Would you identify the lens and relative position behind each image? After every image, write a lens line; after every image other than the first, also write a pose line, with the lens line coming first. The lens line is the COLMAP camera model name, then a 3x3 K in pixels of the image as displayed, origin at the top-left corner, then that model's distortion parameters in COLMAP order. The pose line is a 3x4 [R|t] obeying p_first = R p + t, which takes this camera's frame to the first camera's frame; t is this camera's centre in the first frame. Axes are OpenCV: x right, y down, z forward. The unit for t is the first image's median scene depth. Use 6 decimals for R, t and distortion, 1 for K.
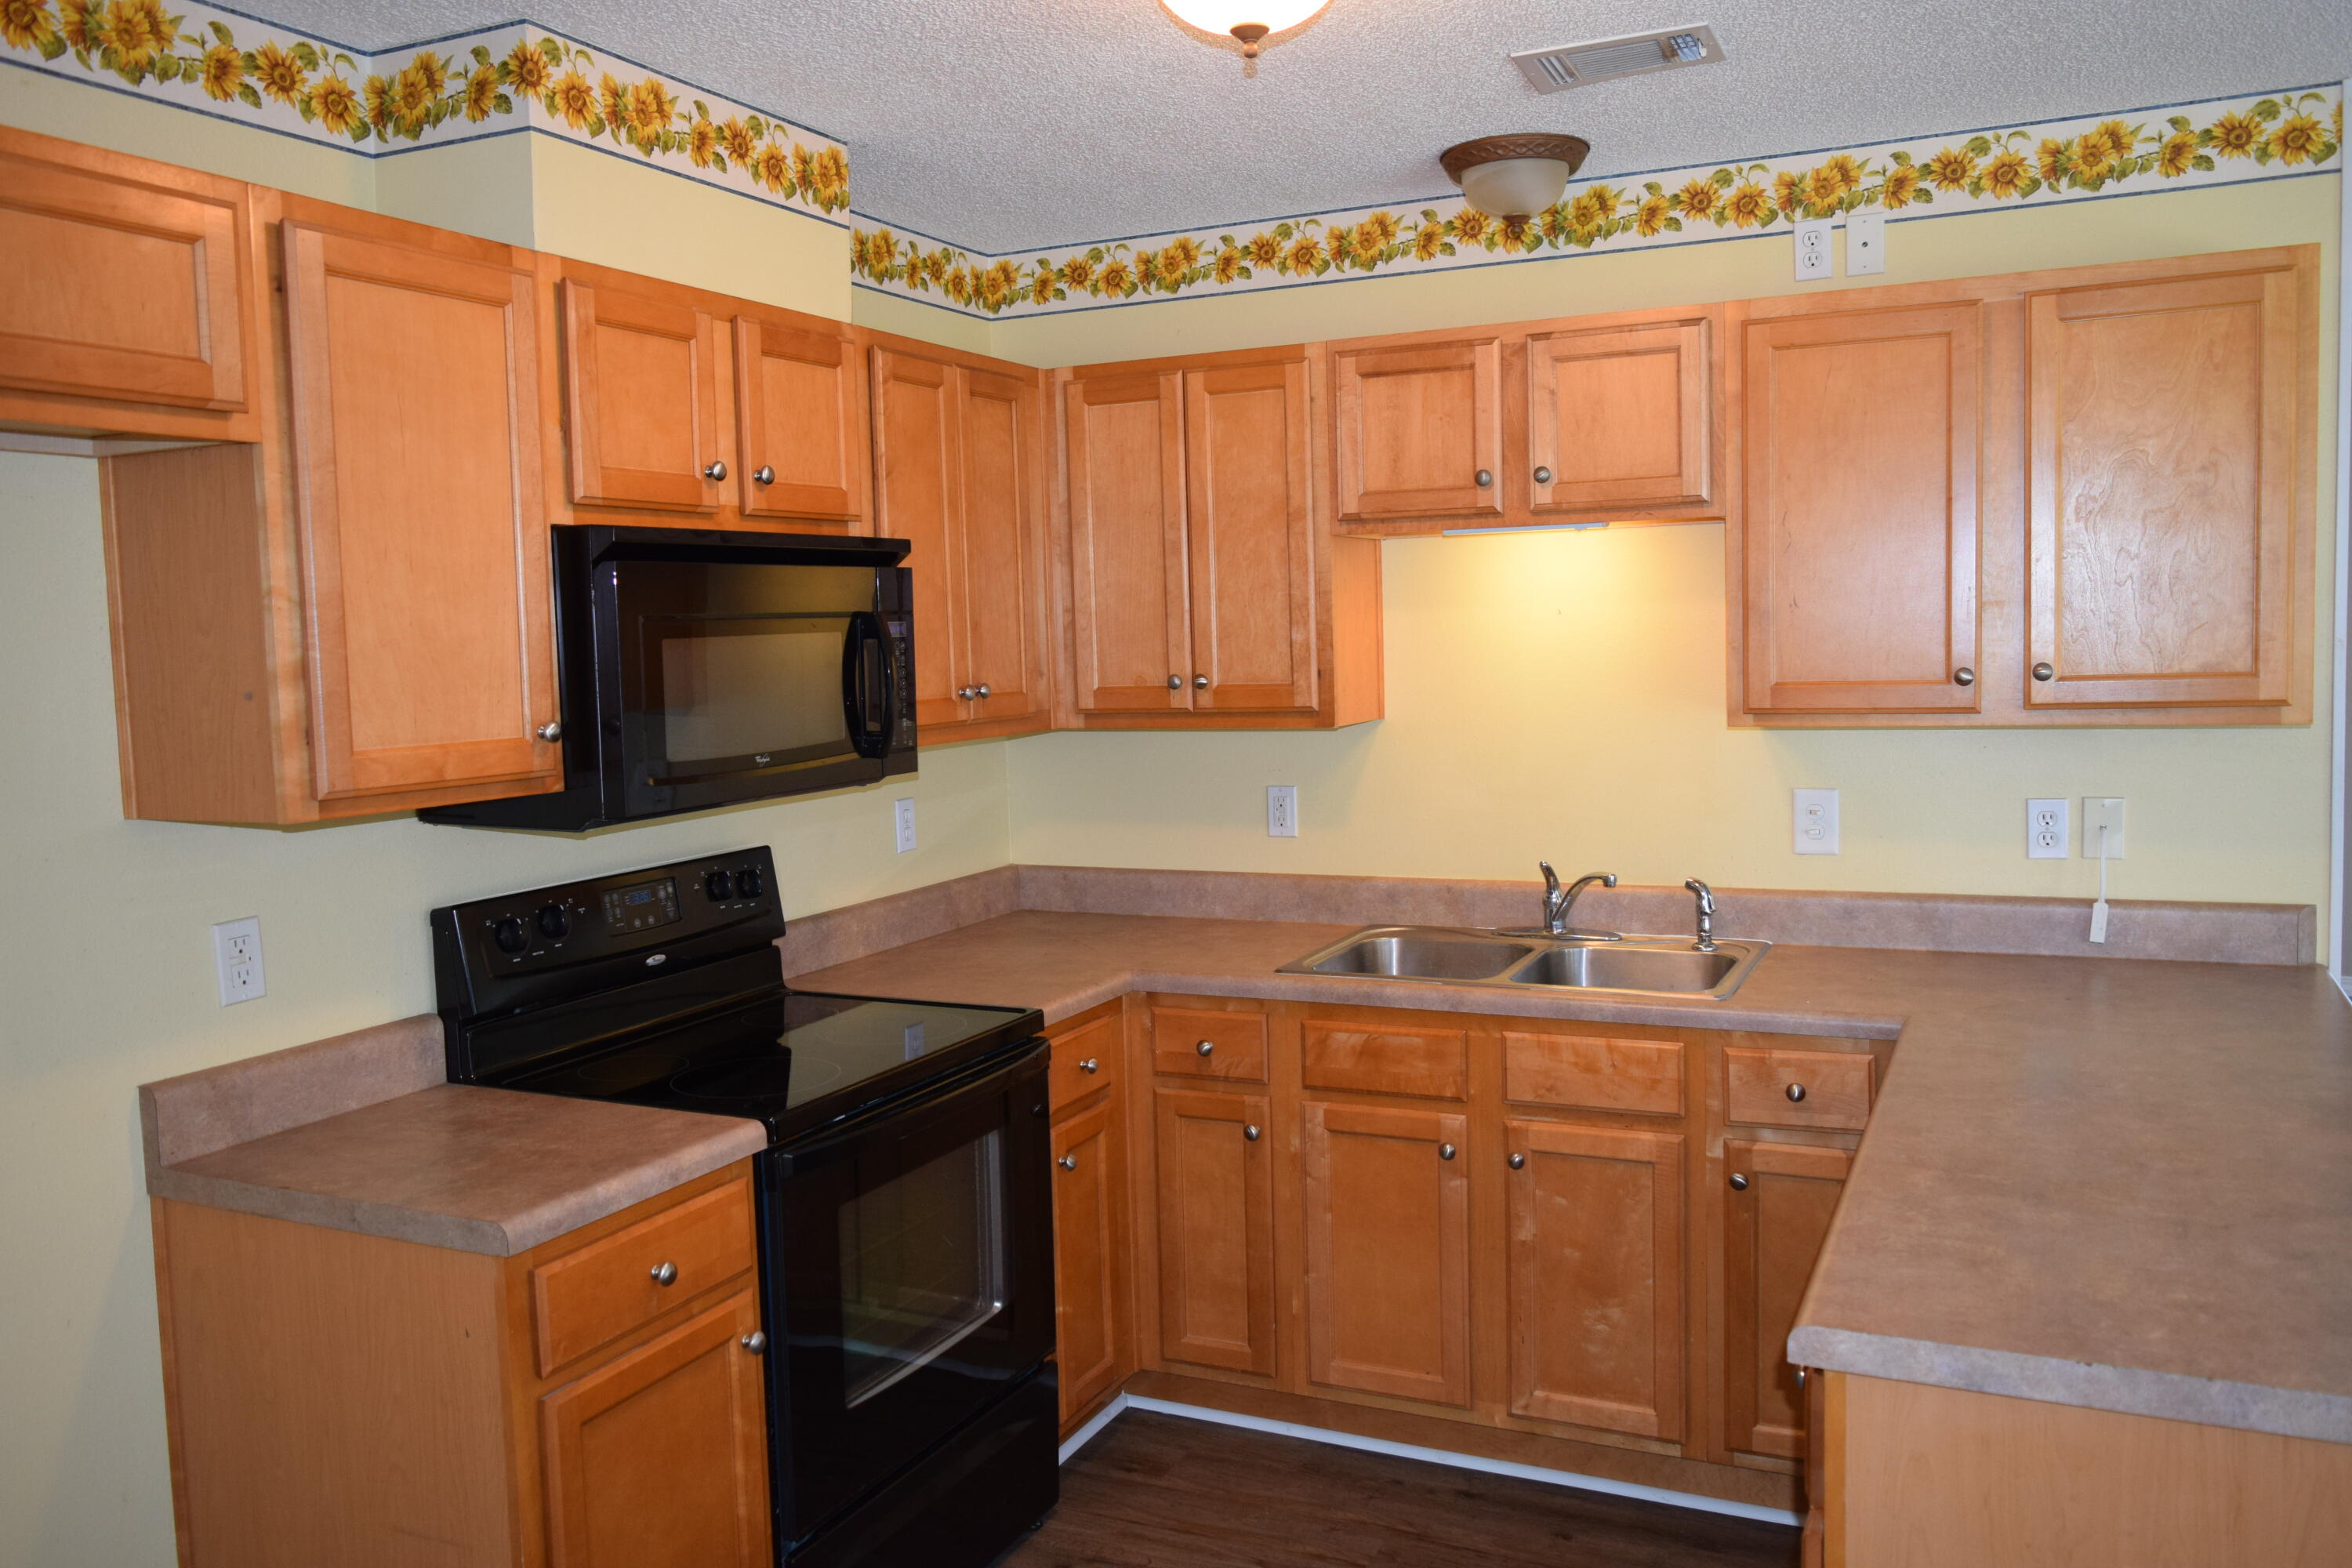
lens RADIAL K [[1819.7, 0, 1174.4], [0, 1819.7, 773.7], [0, 0, 1]] dist [-0.025461, 0.021421]
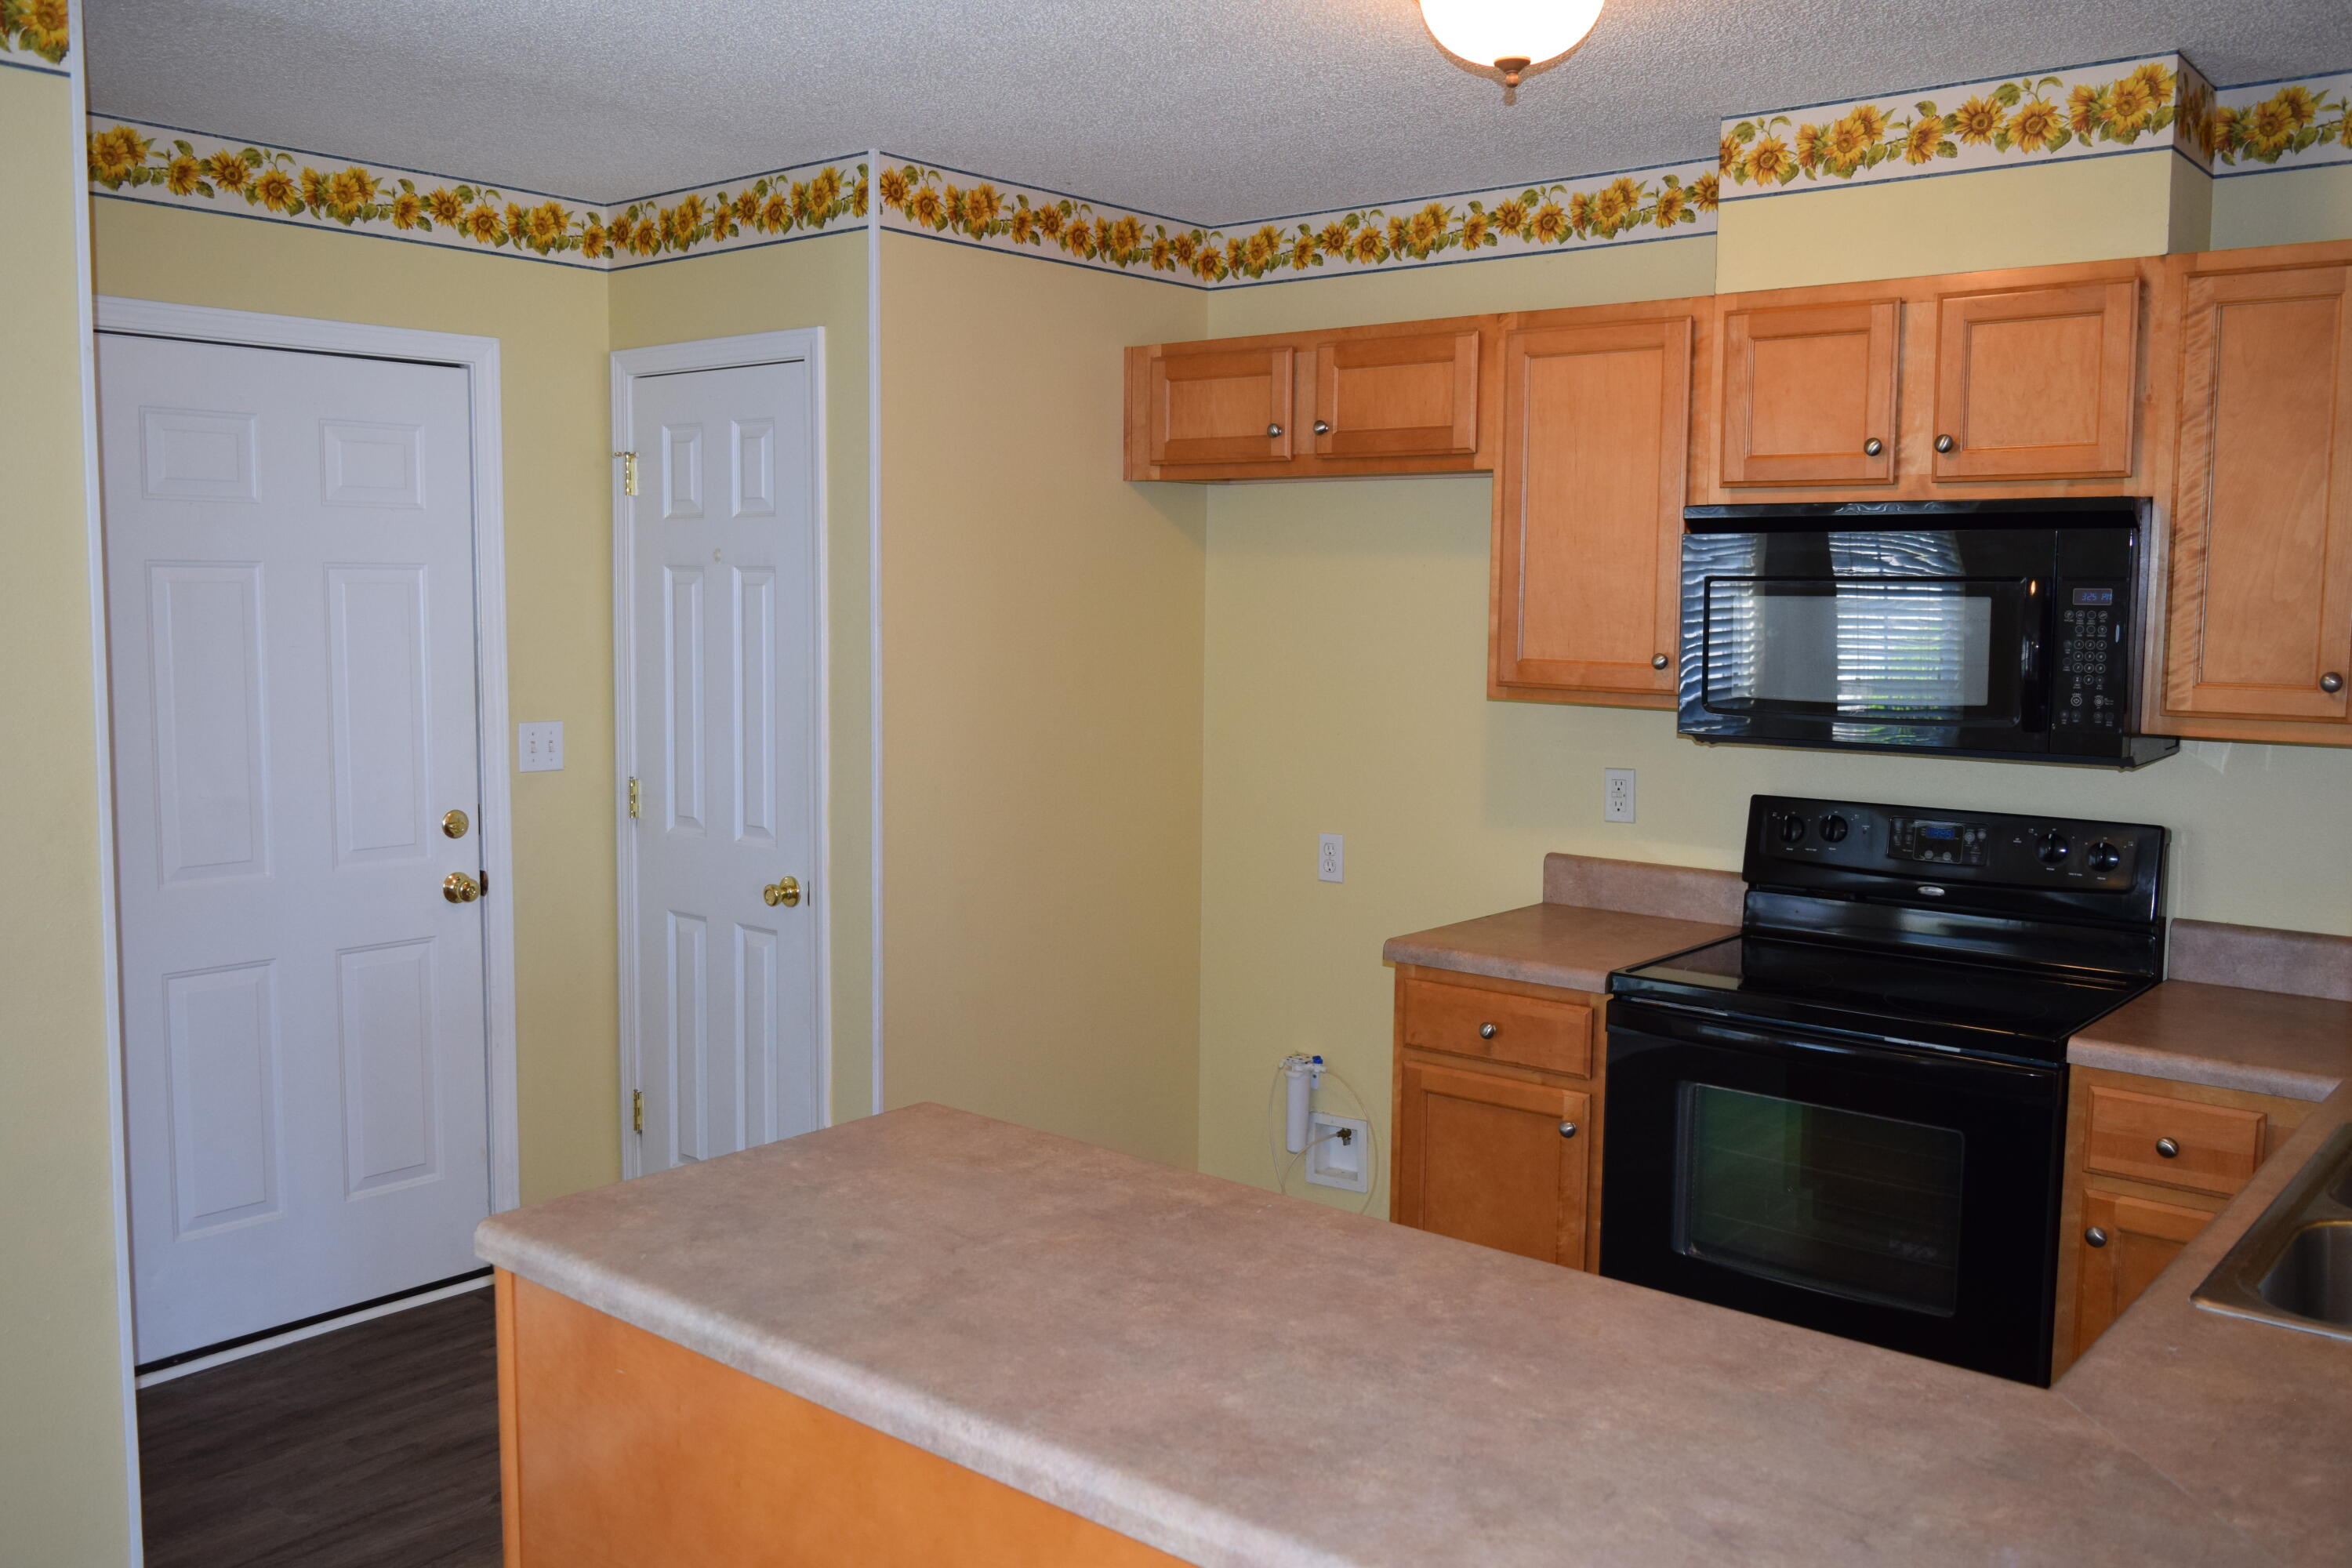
lens RADIAL K [[1946.6, 0, 1177.8], [0, 1946.6, 777.1], [0, 0, 1]] dist [-0.025756, 0.011671]
pose [[-0.243885, 0.120935, -0.962234, 0.910305], [-0.080277, 0.986272, 0.144303, -0.094121], [0.966476, 0.112439, -0.230828, 0.795887]]
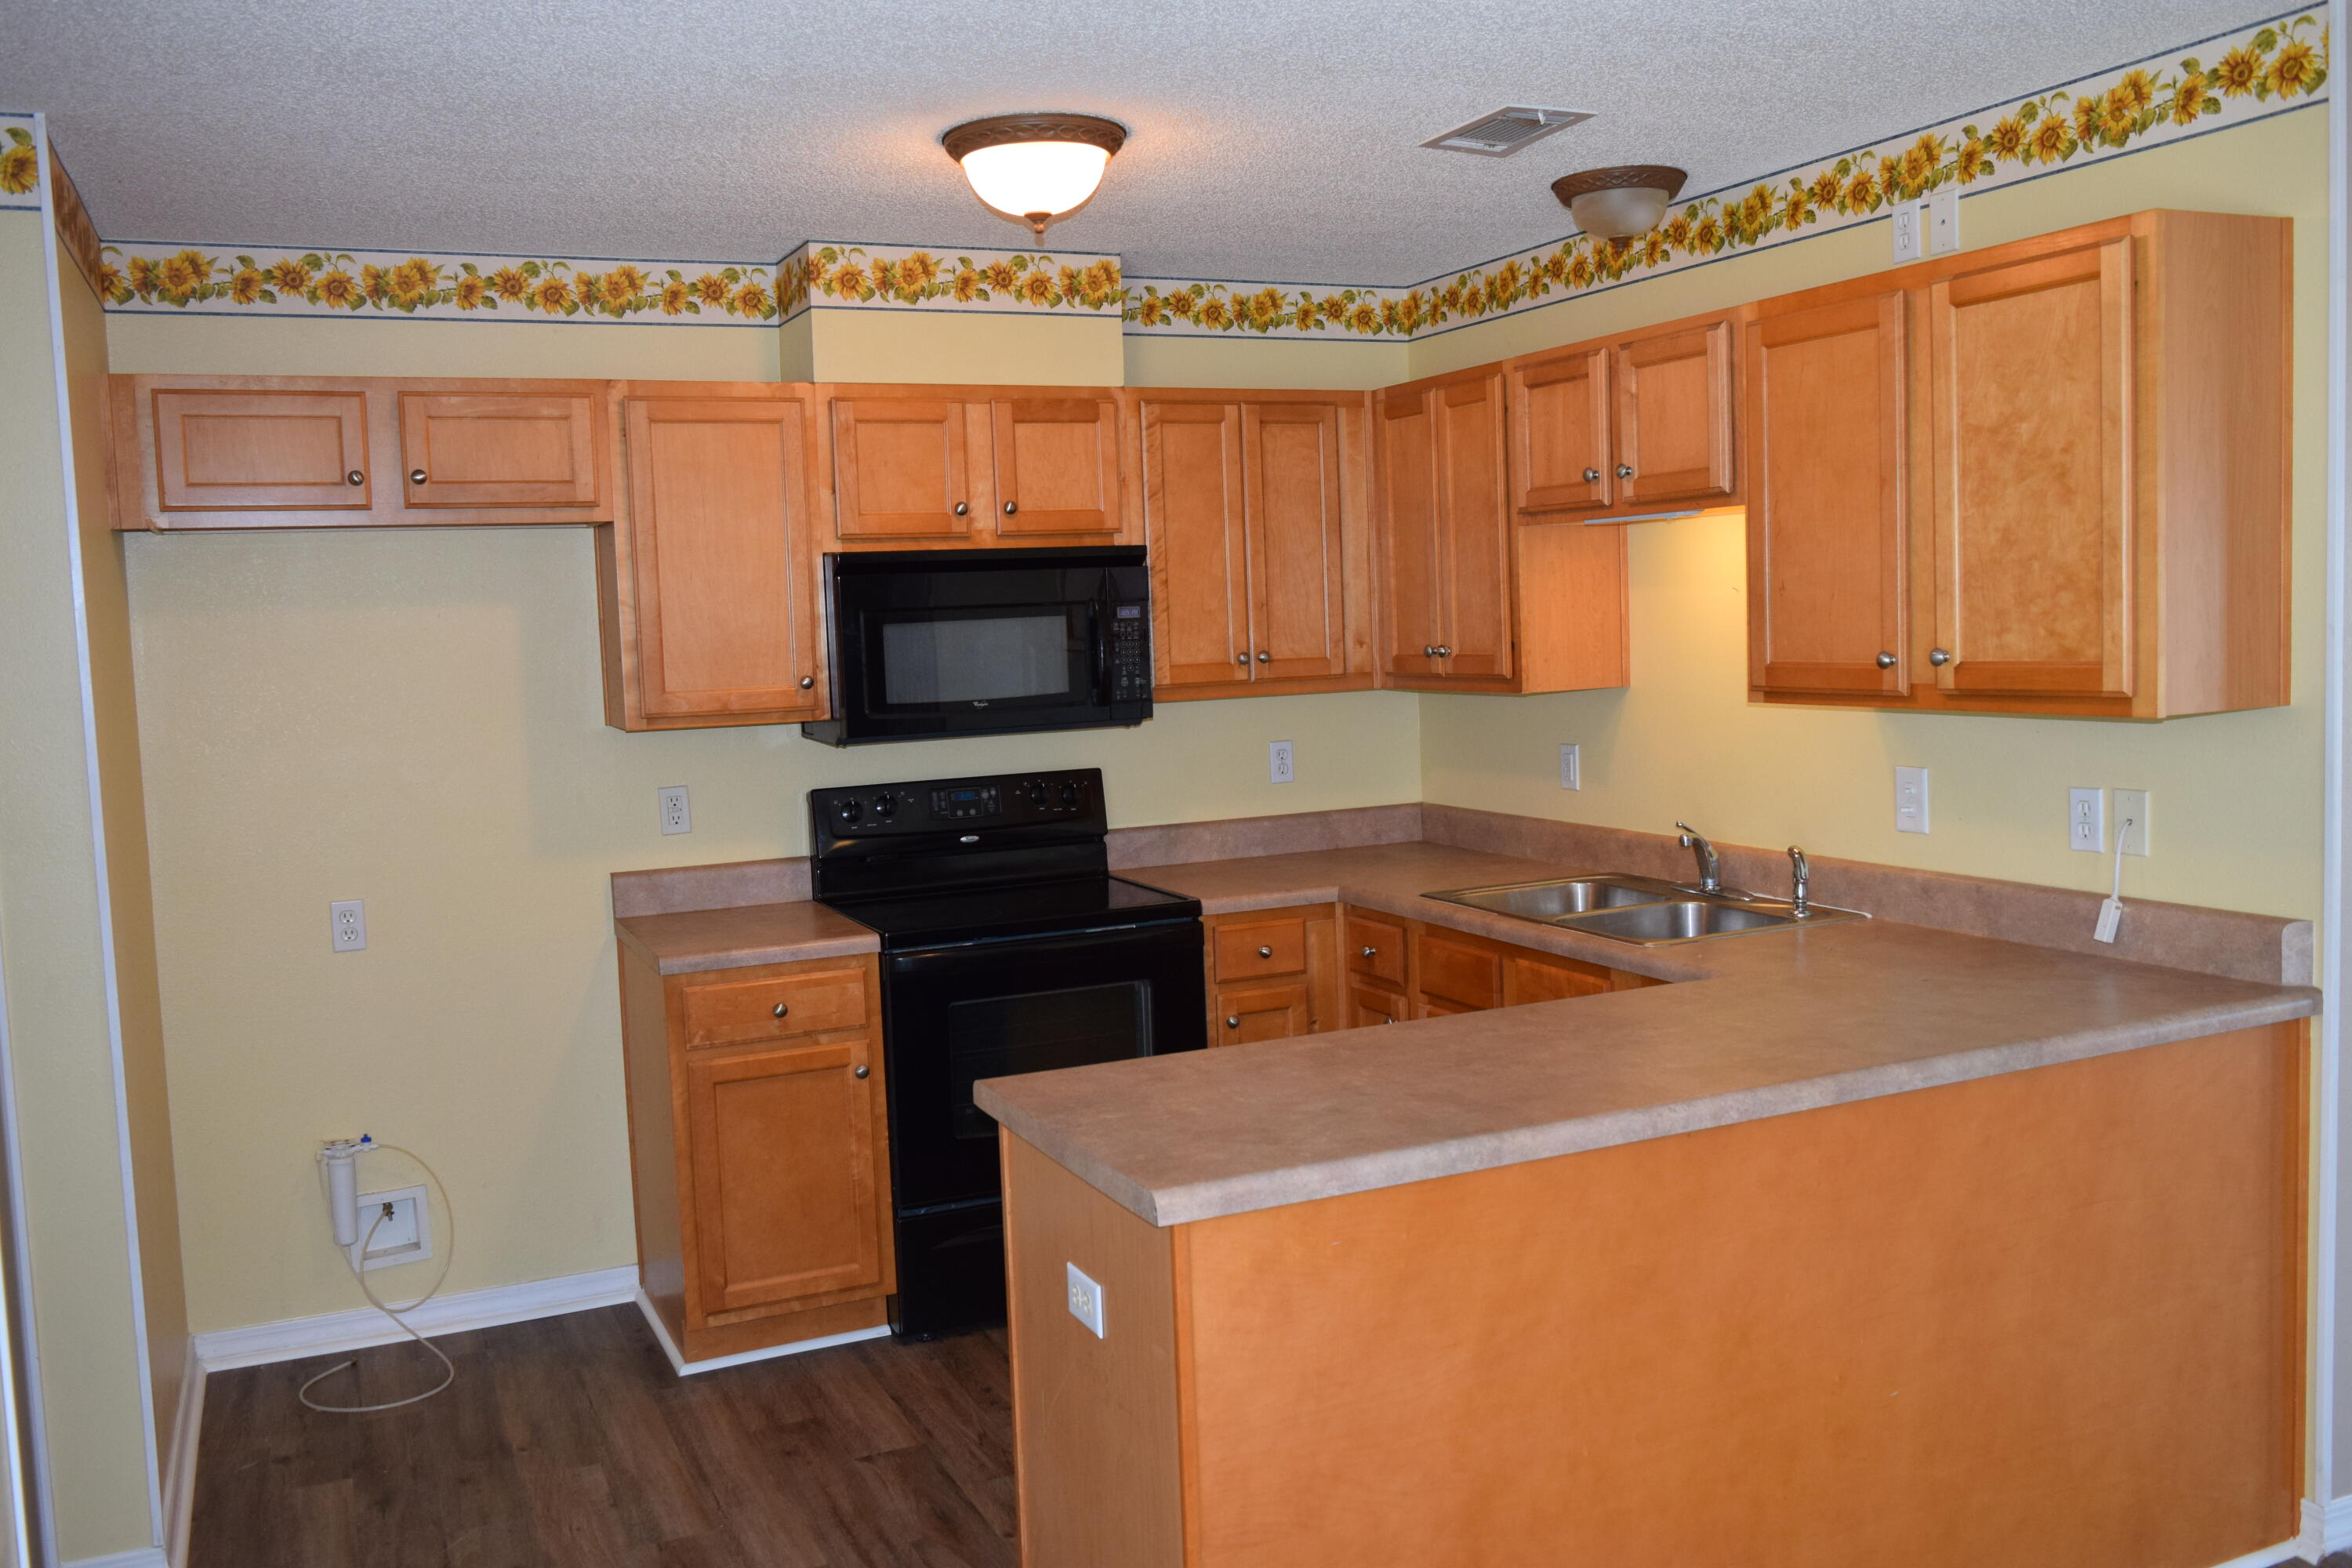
lens RADIAL K [[1946.6, 0, 1171.9], [0, 1946.6, 770.5], [0, 0, 1]] dist [-0.025756, 0.011671]
pose [[0.766010, 0.052401, -0.640689, 0.816394], [-0.035653, 0.998601, 0.039048, -0.019259], [0.641839, -0.007069, 0.766807, -0.097385]]
